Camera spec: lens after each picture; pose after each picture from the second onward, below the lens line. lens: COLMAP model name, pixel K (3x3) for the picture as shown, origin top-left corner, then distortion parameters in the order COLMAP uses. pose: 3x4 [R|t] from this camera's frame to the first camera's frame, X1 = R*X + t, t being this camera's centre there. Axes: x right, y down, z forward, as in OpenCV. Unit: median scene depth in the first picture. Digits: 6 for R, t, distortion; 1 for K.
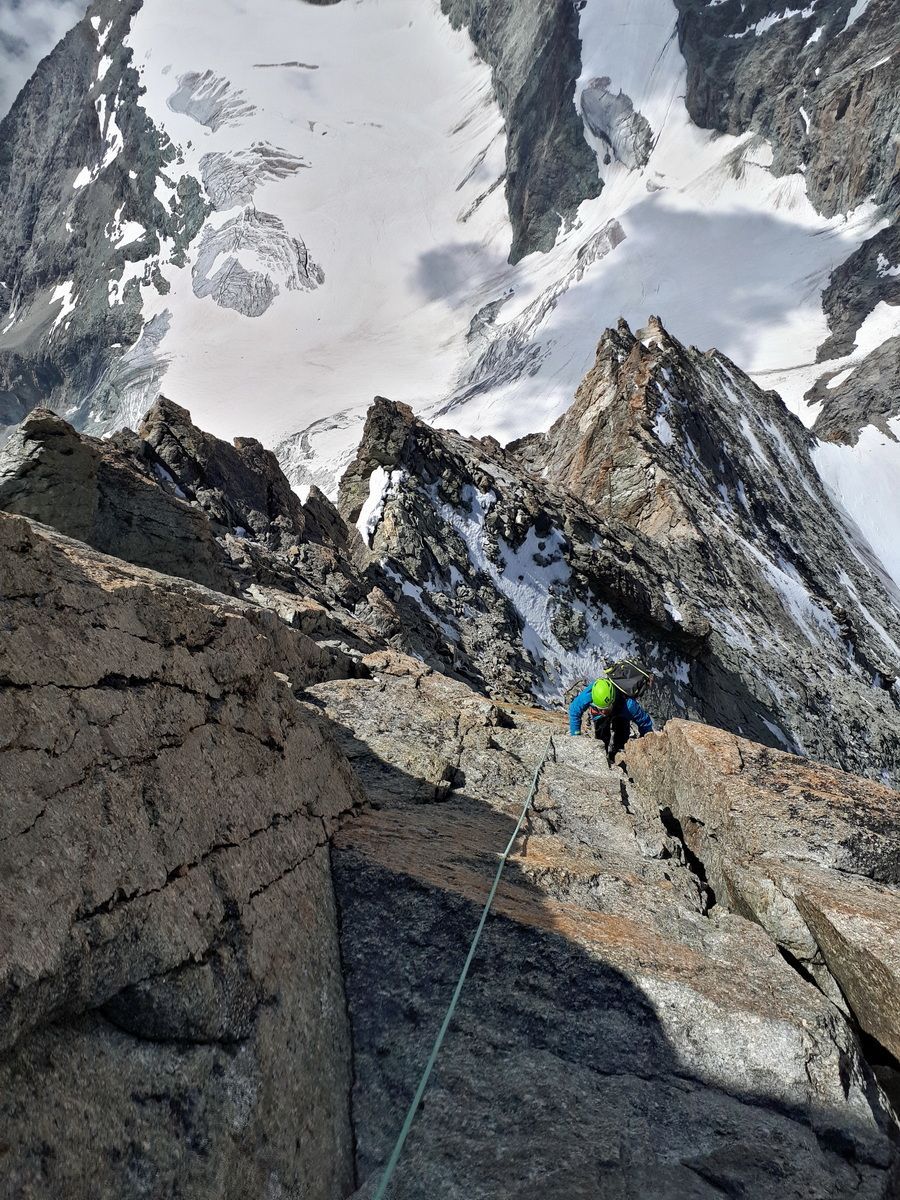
lens RADIAL K [[947.4, 0, 450.0], [0, 947.4, 600.0], [0, 0, 1]] dist [0.004626, 0.002789]
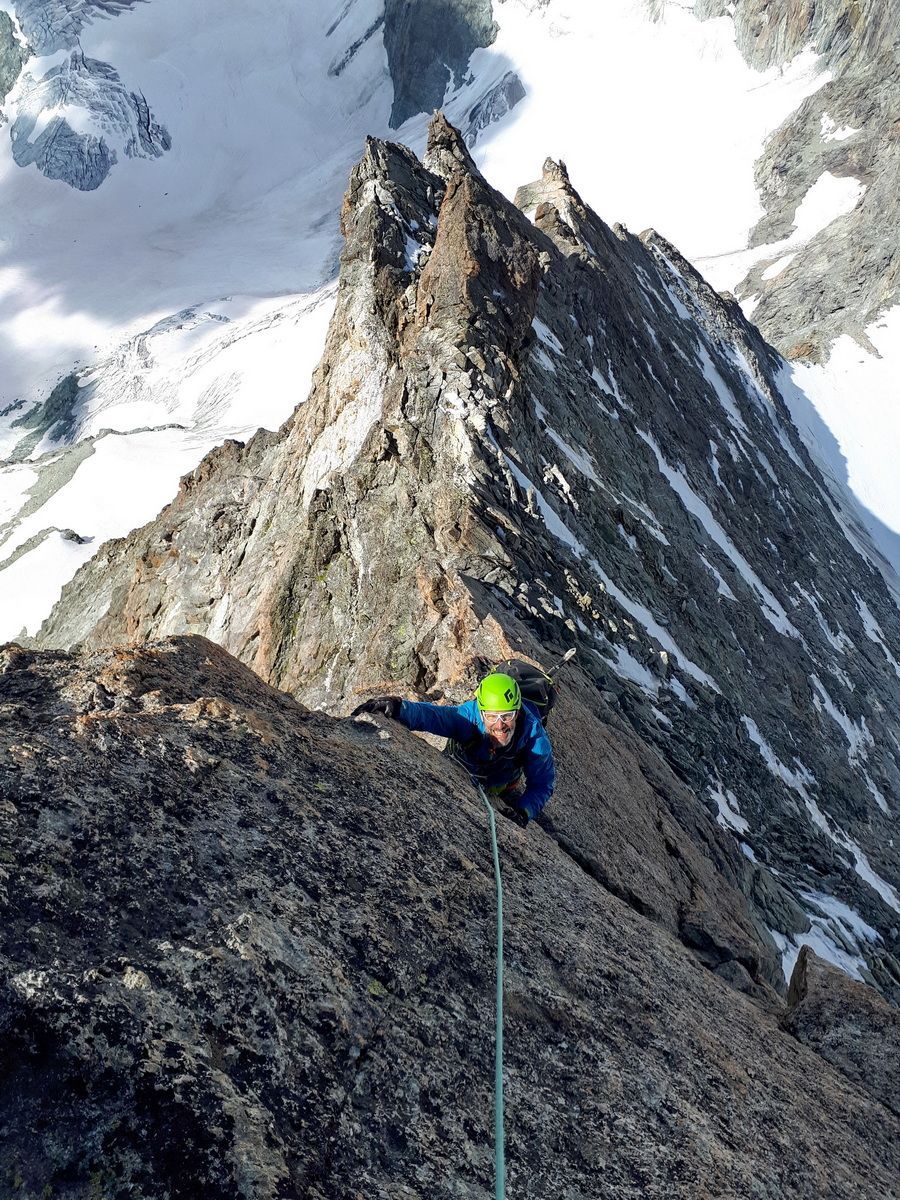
lens RADIAL K [[968.1, 0, 430.2], [0, 968.1, 588.5], [0, 0, 1]] dist [0.023276, 0.009987]
pose [[0.996738, -0.026508, 0.076234, 0.022628], [0.019348, 0.995462, 0.093171, -0.026515], [-0.078358, -0.091392, 0.992727, 0.102260]]
